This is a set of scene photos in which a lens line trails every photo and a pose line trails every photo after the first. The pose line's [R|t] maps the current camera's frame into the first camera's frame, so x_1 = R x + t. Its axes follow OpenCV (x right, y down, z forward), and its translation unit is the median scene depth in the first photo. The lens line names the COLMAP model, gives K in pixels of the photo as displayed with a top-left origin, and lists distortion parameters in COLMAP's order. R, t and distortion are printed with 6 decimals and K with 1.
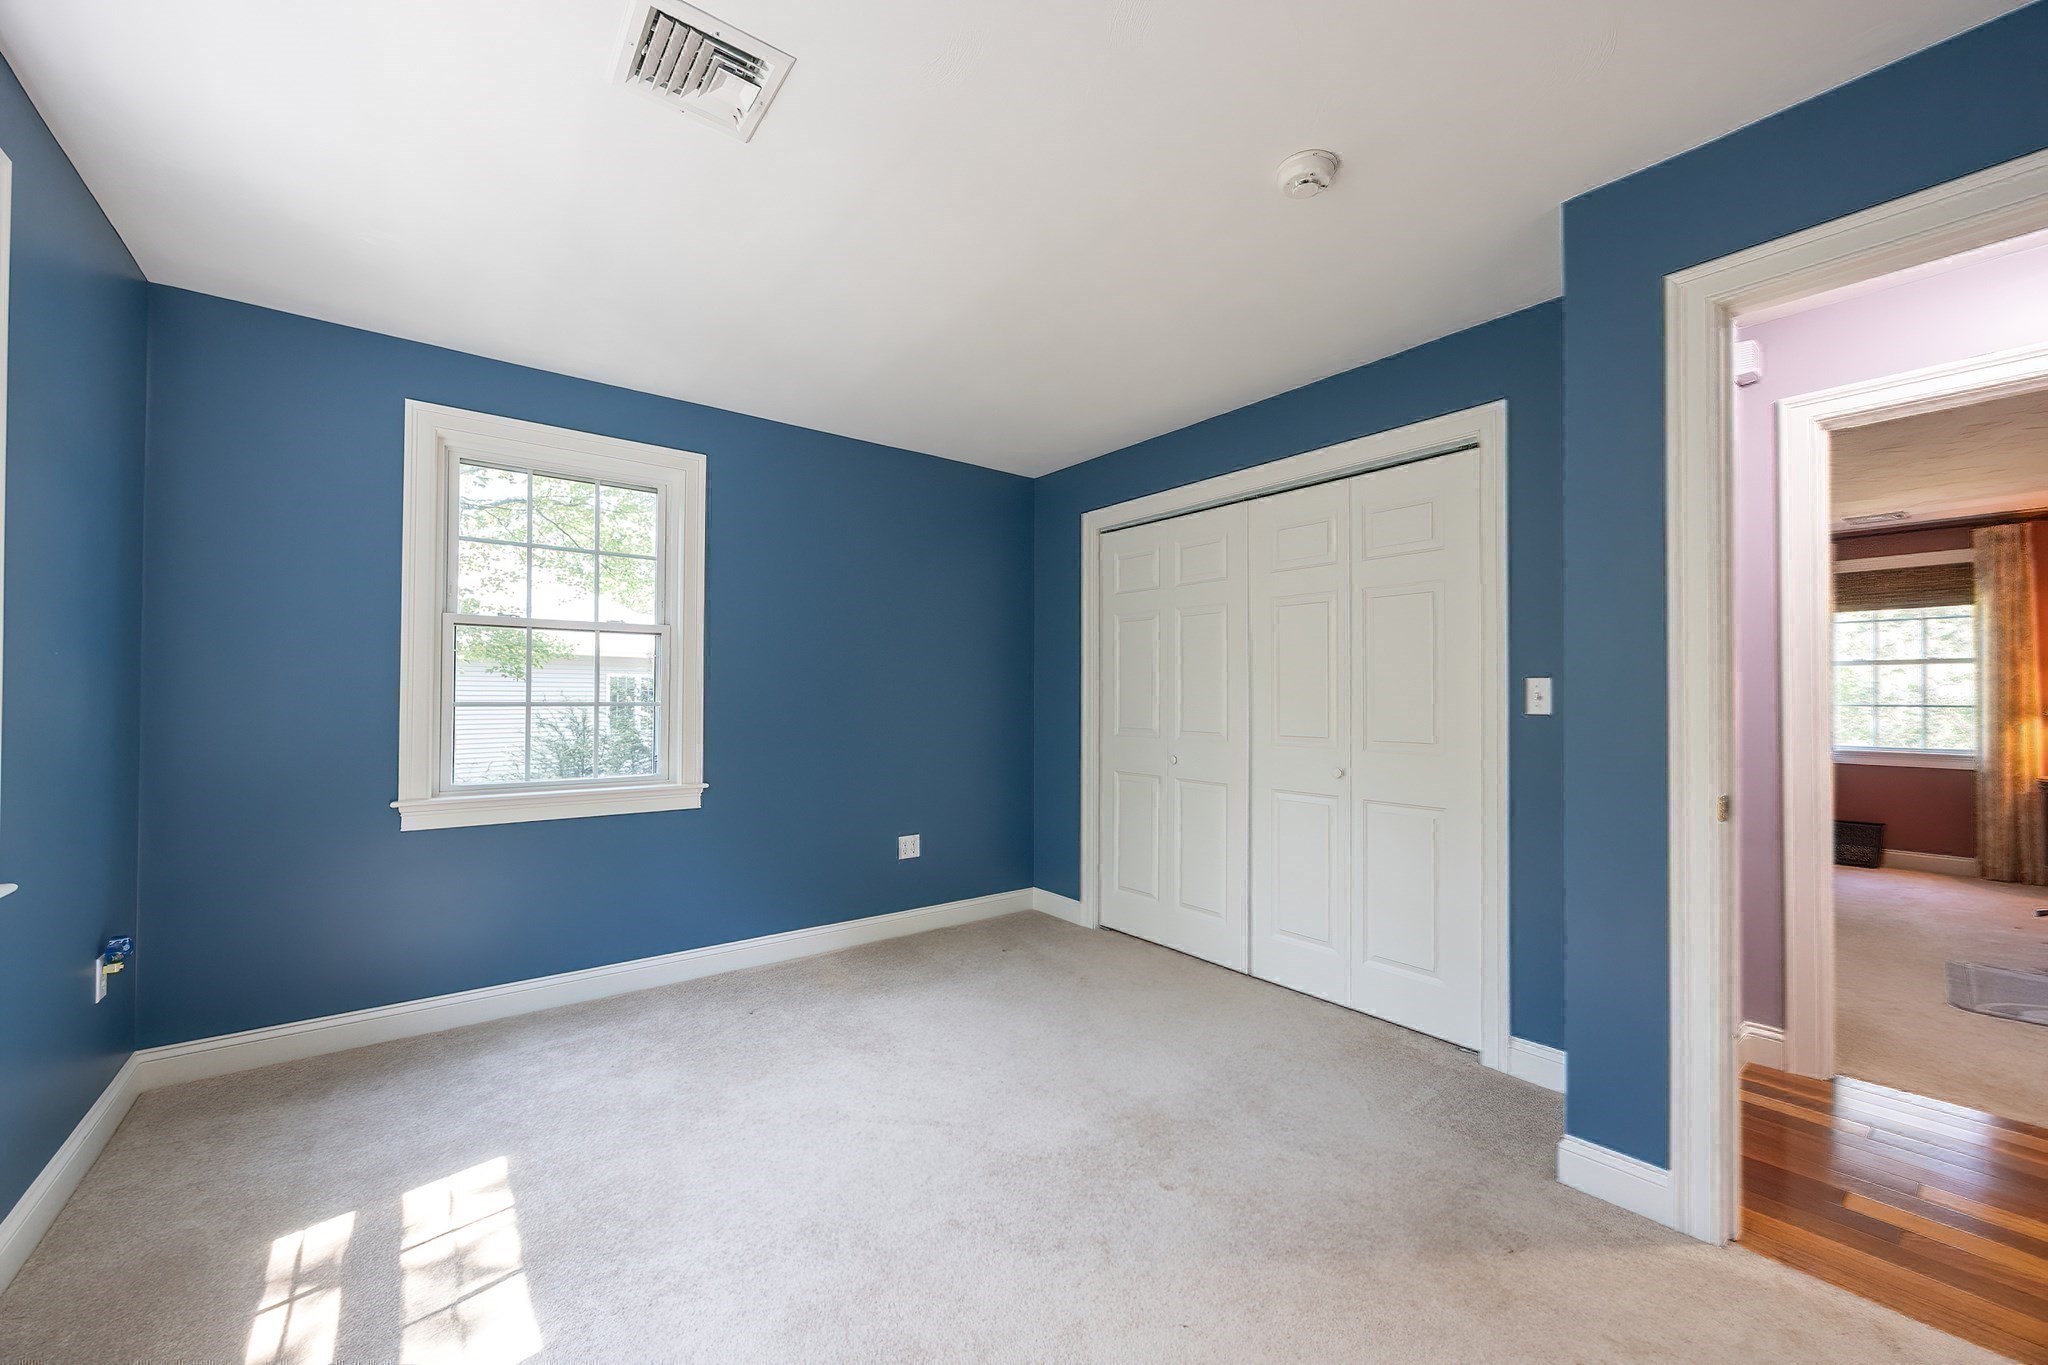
lens RADIAL K [[788.3, 0, 1023.4], [0, 788.3, 689.0], [0, 0, 1]] dist [0.000493, -0.000074]
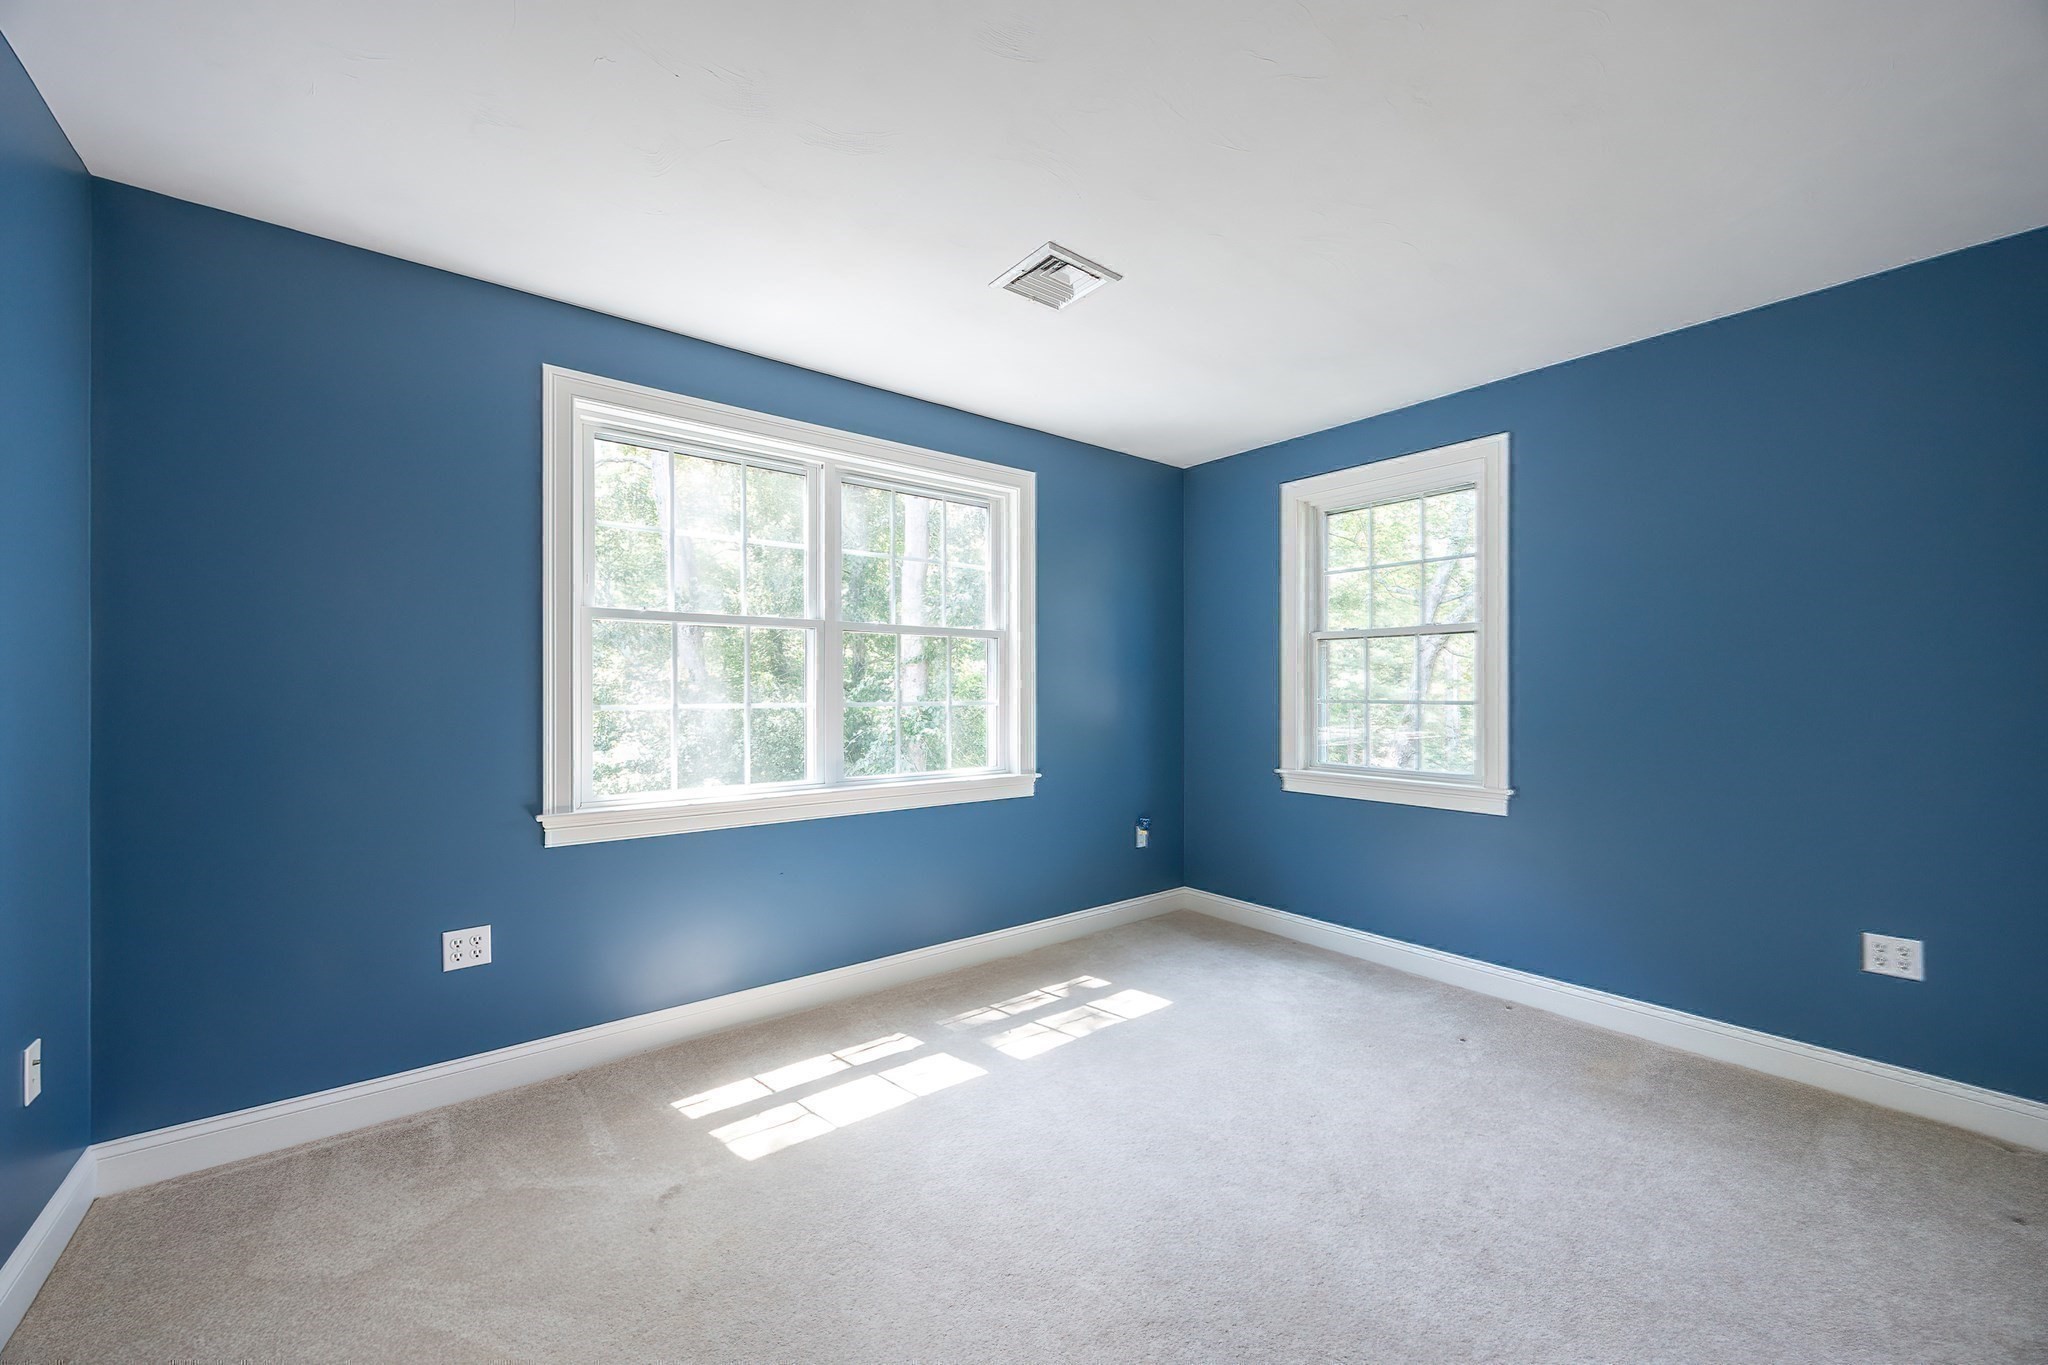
lens RADIAL K [[788.3, 0, 1023.4], [0, 788.3, 689.0], [0, 0, 1]] dist [0.000493, -0.000074]
pose [[0.009315, -0.003515, -0.999950, 0.600053], [0.012743, 0.999913, -0.003396, -0.002759], [0.999875, -0.012711, 0.009359, 0.502674]]
